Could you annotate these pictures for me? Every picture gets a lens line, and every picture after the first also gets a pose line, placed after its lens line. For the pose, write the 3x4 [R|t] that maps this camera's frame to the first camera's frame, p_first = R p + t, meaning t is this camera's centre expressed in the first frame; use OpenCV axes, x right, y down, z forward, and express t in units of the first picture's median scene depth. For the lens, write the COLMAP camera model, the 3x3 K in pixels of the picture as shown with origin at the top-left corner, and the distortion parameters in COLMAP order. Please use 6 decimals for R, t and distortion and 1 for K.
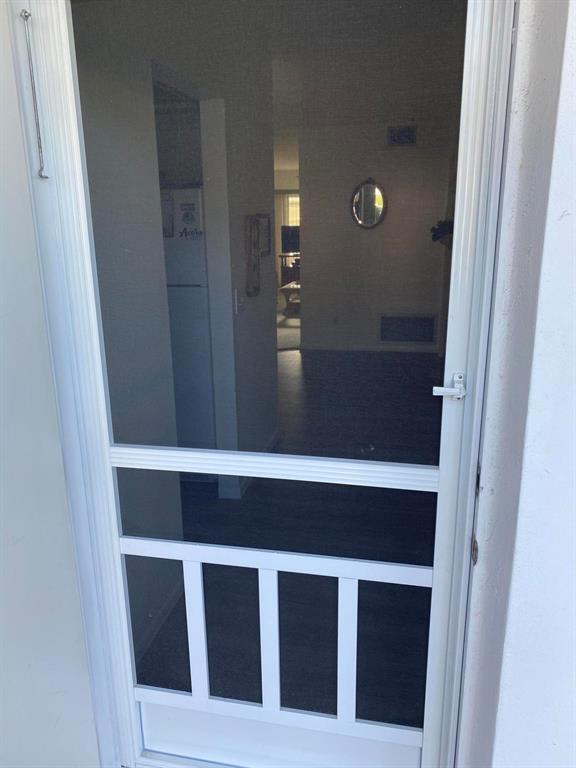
lens RADIAL K [[595.9, 0, 289.1], [0, 595.9, 378.6], [0, 0, 1]] dist [0.048653, -0.072625]
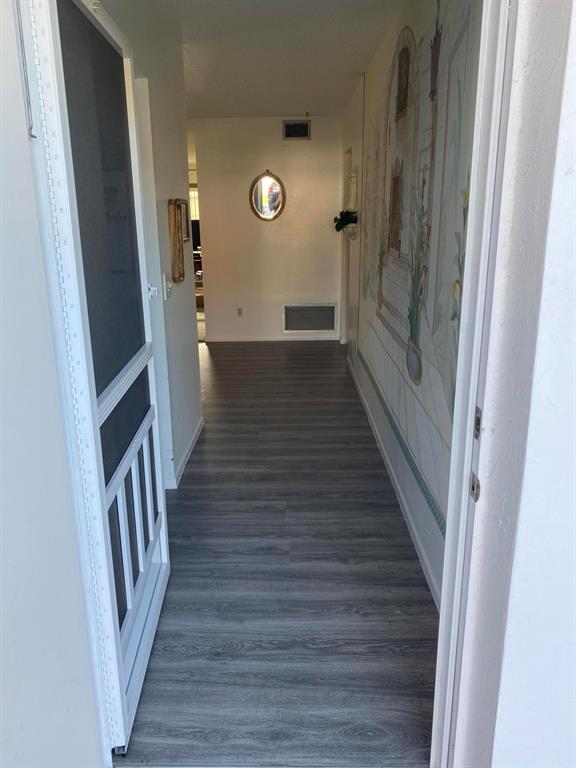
lens RADIAL K [[598.6, 0, 288.0], [0, 598.6, 384.0], [0, 0, 1]] dist [-0.012673, -0.008230]
pose [[0.981269, -0.049941, 0.186054, -0.079424], [0.047720, 0.998726, 0.016399, 0.022766], [-0.186636, -0.007213, 0.982403, -0.001854]]
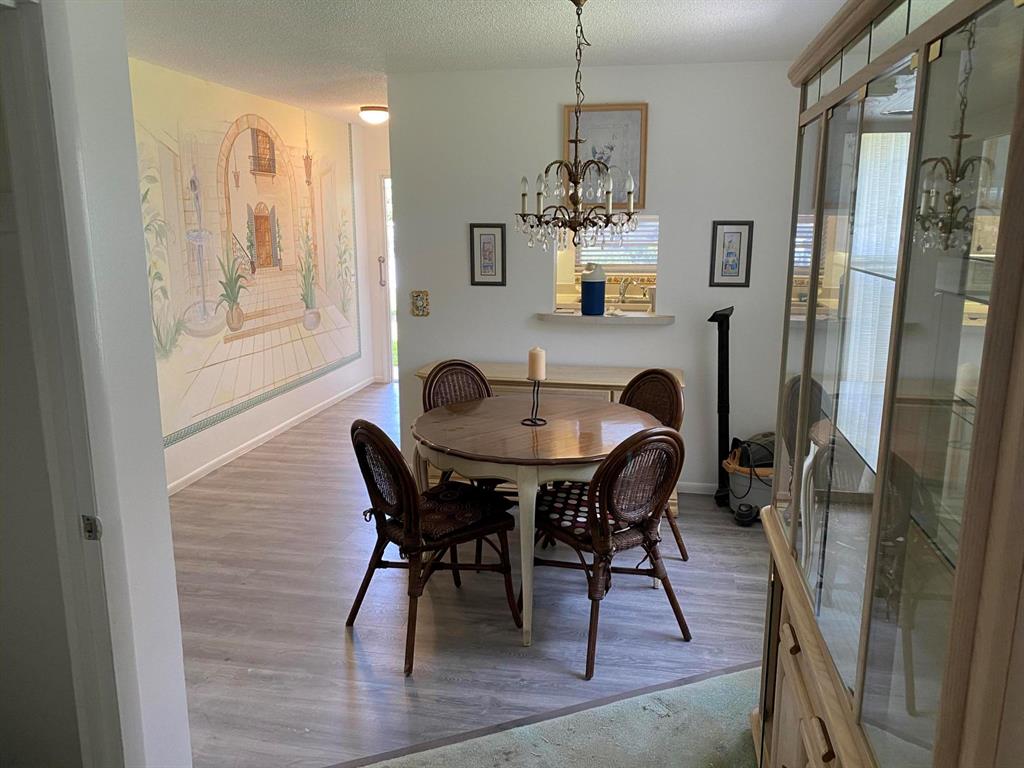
lens RADIAL K [[798.2, 0, 512.0], [0, 798.2, 384.0], [0, 0, 1]] dist [-0.012673, -0.008230]
pose [[-0.999944, 0.009685, -0.004307, -0.262266], [0.006746, 0.894905, 0.446205, -0.820418], [0.008176, 0.446151, -0.894920, 2.958836]]
